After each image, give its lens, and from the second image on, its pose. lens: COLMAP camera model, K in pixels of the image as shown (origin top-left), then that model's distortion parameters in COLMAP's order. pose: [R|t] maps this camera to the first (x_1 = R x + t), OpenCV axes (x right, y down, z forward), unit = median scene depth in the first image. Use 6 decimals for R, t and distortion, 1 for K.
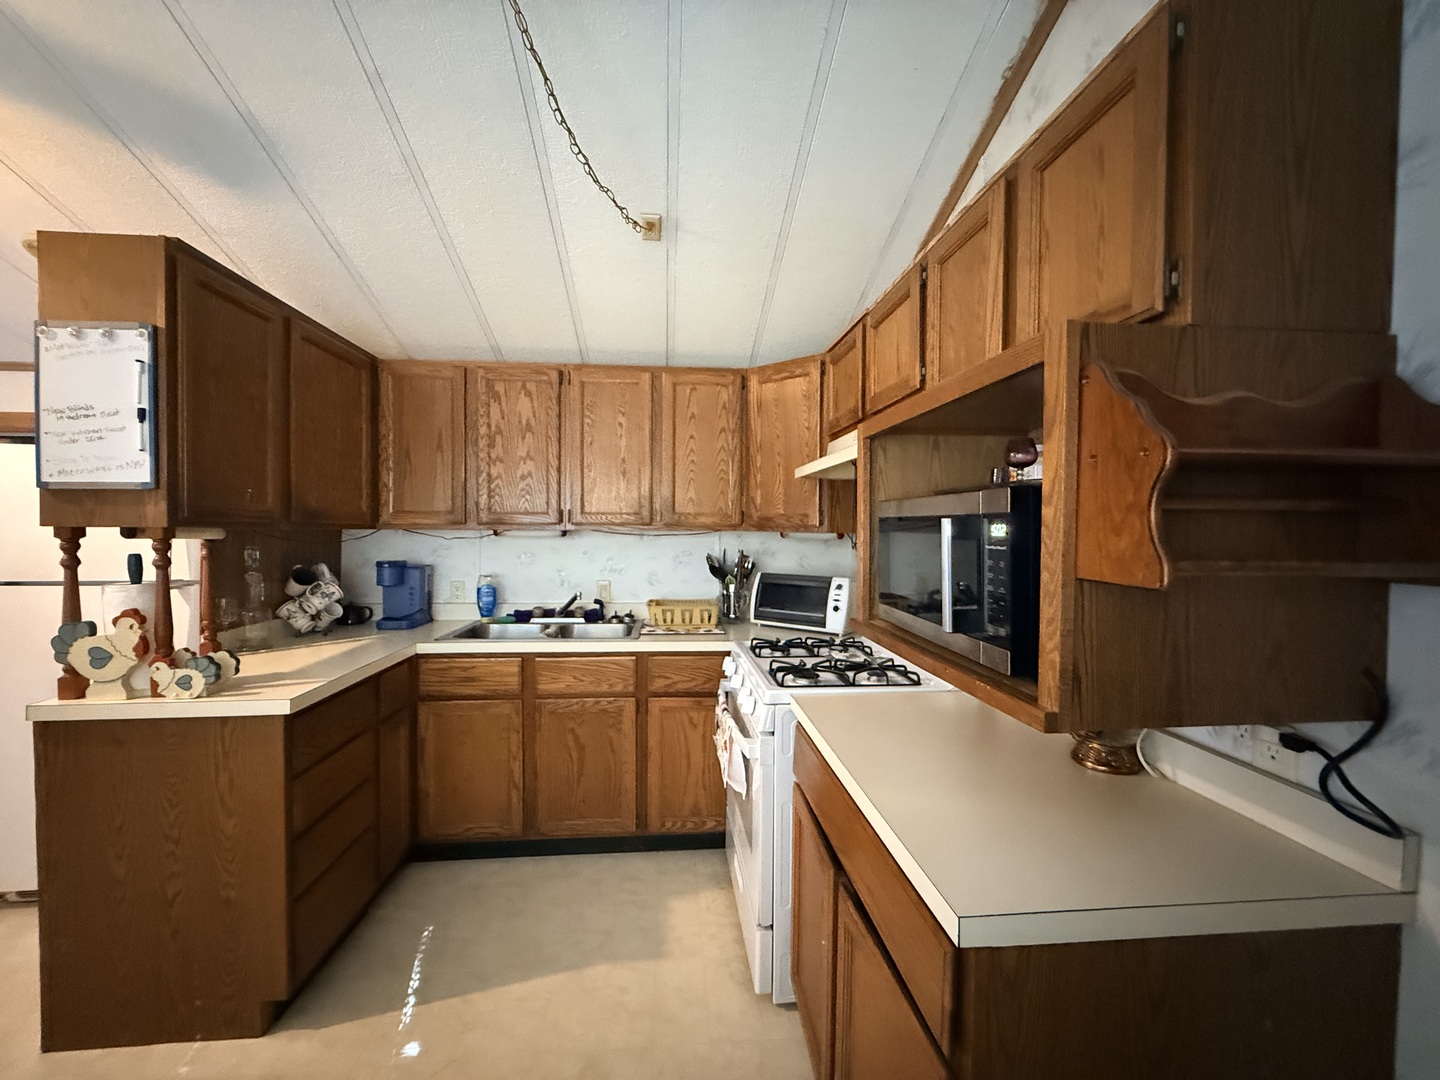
lens RADIAL K [[574.3, 0, 717.7], [0, 574.3, 540.7], [0, 0, 1]] dist [0.000368, 0.000035]
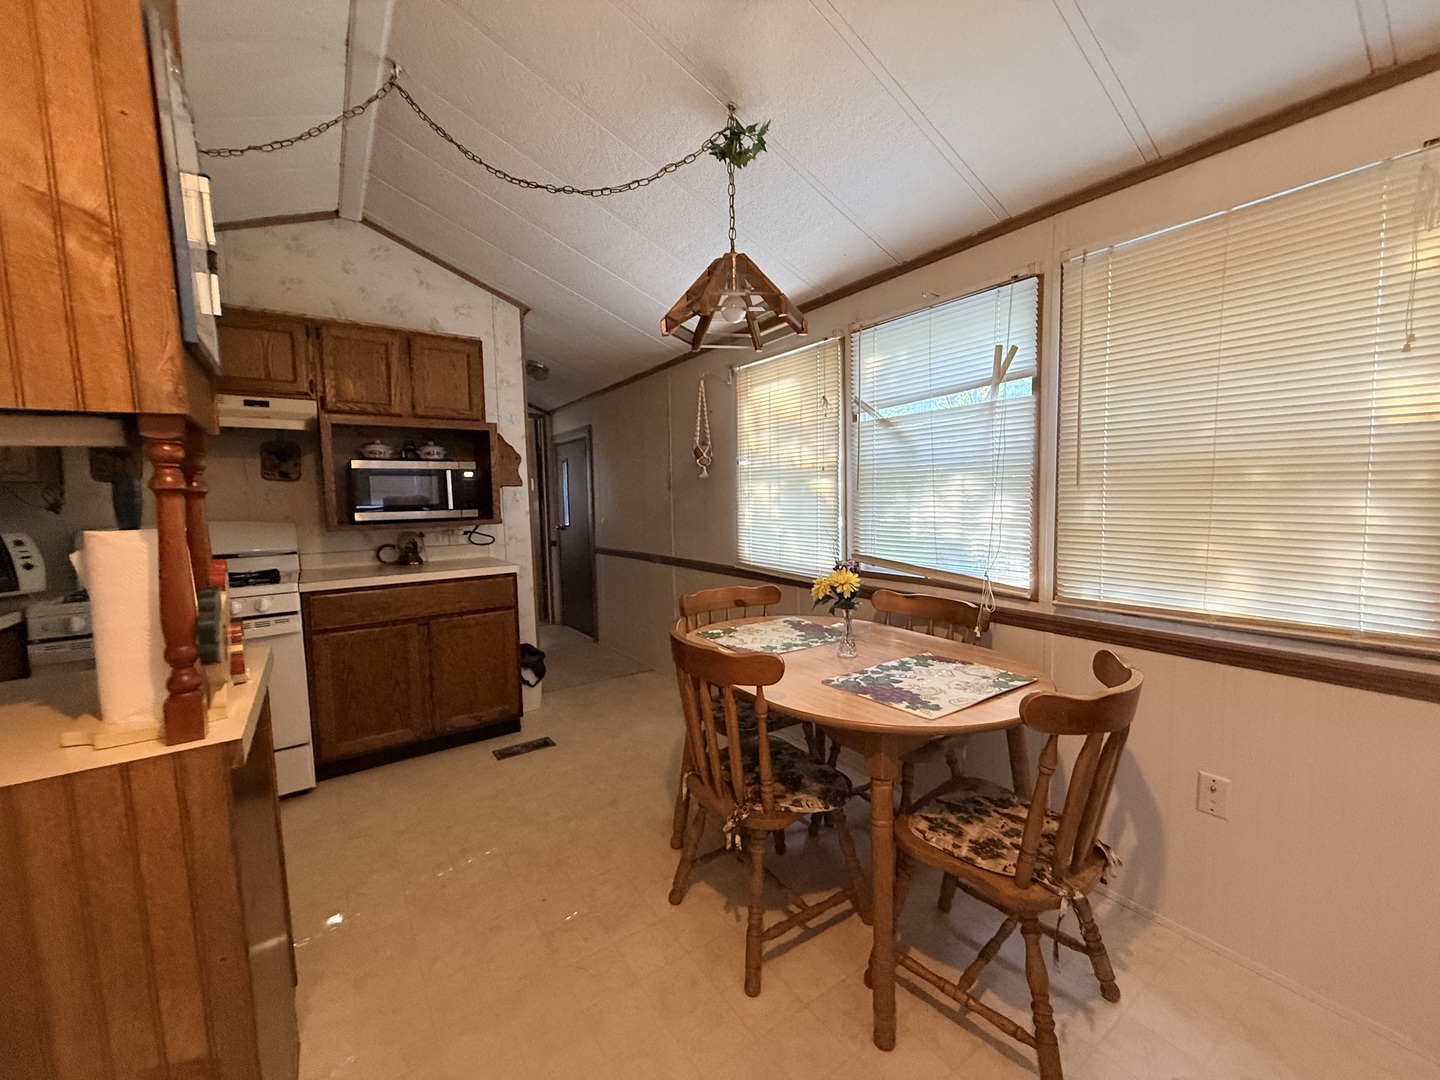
lens RADIAL K [[574.3, 0, 716.5], [0, 574.3, 541.7], [0, 0, 1]] dist [0.000368, 0.000035]
pose [[-0.493415, -0.066348, 0.867260, -1.198519], [0.041603, 0.994145, 0.099724, 0.037413], [-0.868799, 0.085287, -0.487766, 0.538546]]
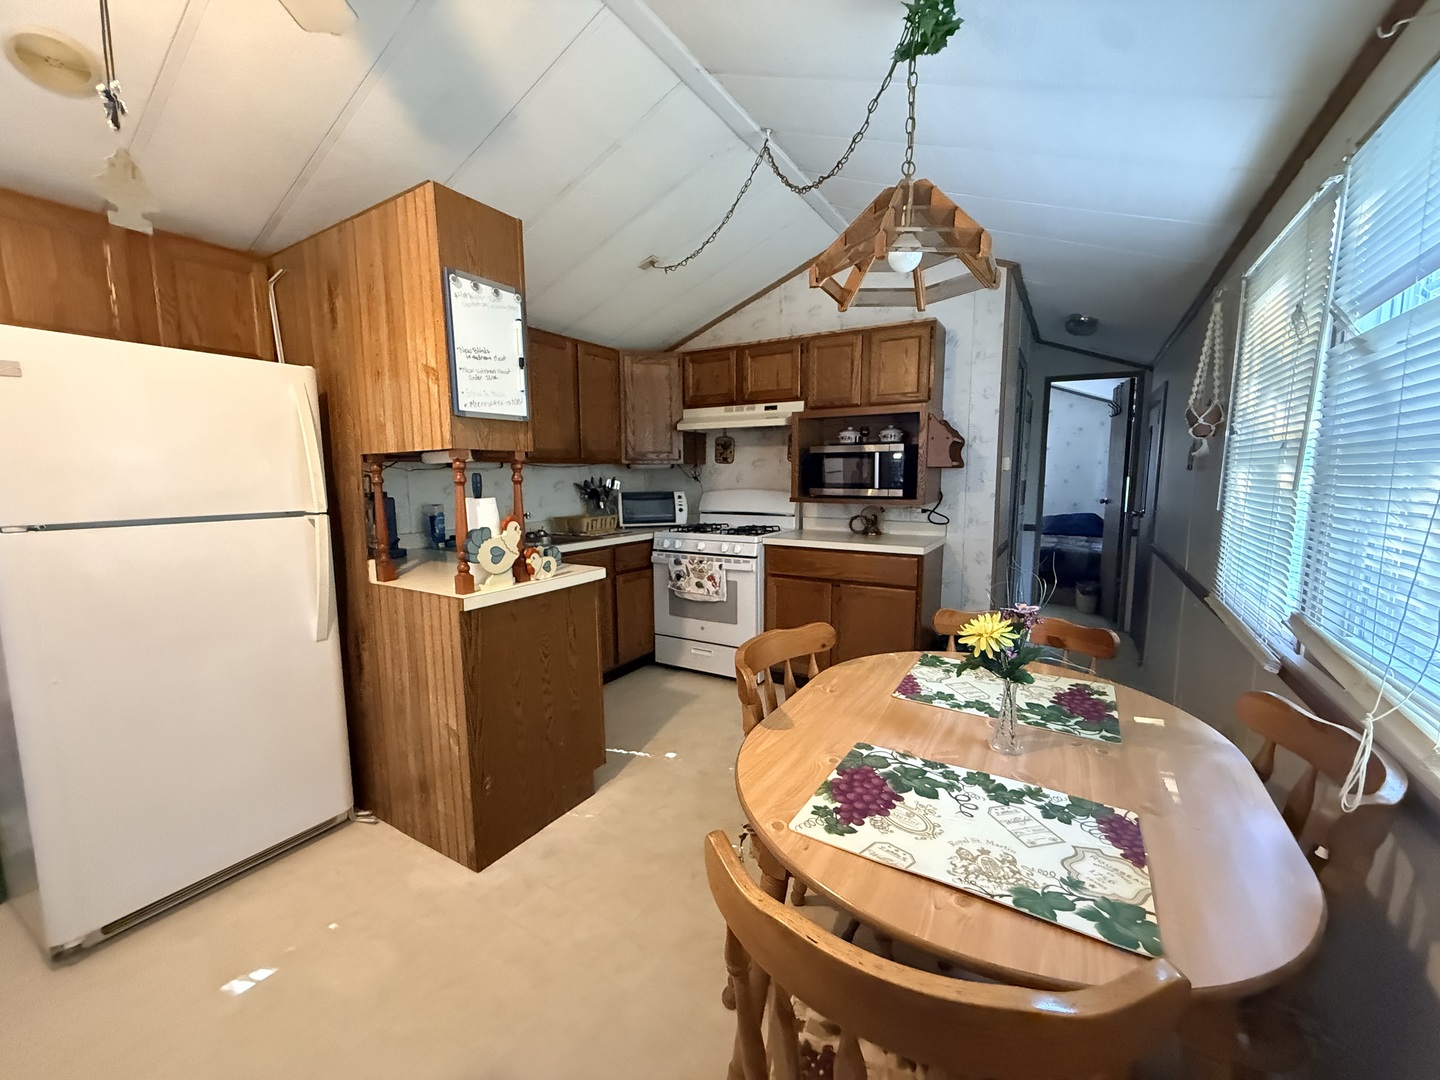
lens RADIAL K [[574.3, 0, 718.7], [0, 574.3, 540.1], [0, 0, 1]] dist [0.000368, 0.000035]
pose [[0.595925, -0.102905, 0.796420, -1.151356], [0.029581, 0.993895, 0.106286, 0.033520], [-0.802495, -0.039779, 0.595331, -0.089430]]
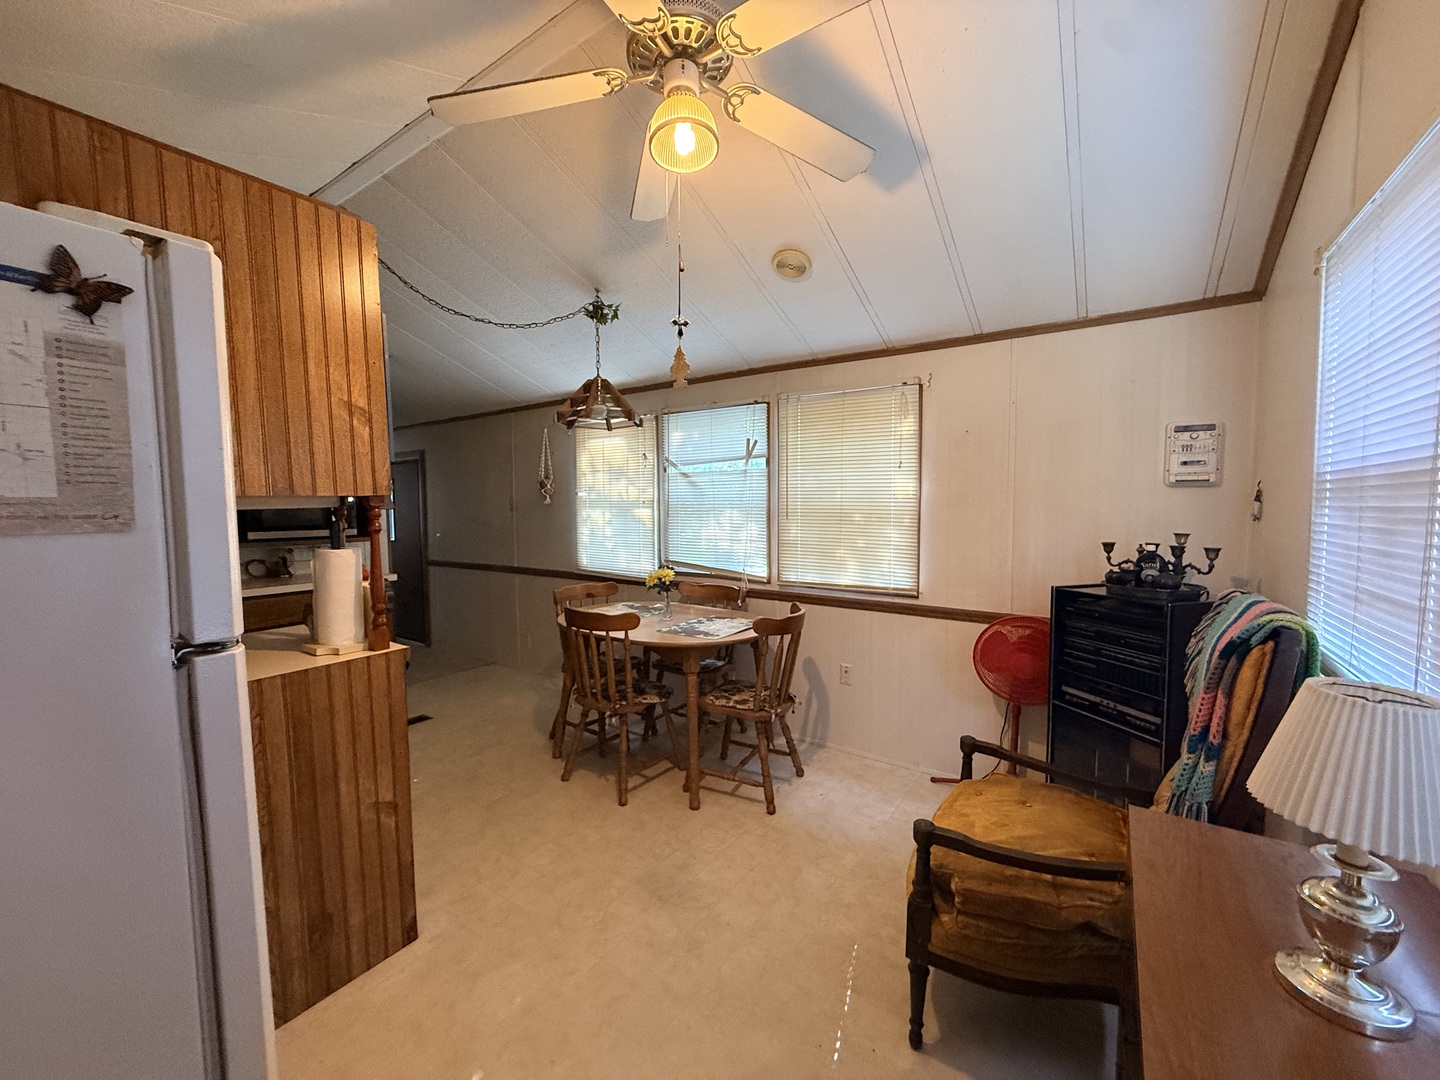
lens RADIAL K [[574.3, 0, 718.3], [0, 574.3, 545.3], [0, 0, 1]] dist [0.000368, 0.000035]
pose [[-0.772136, -0.048210, 0.633626, -1.532194], [0.016646, 0.995241, 0.096009, -0.015677], [-0.635239, 0.084679, -0.767659, 0.937357]]
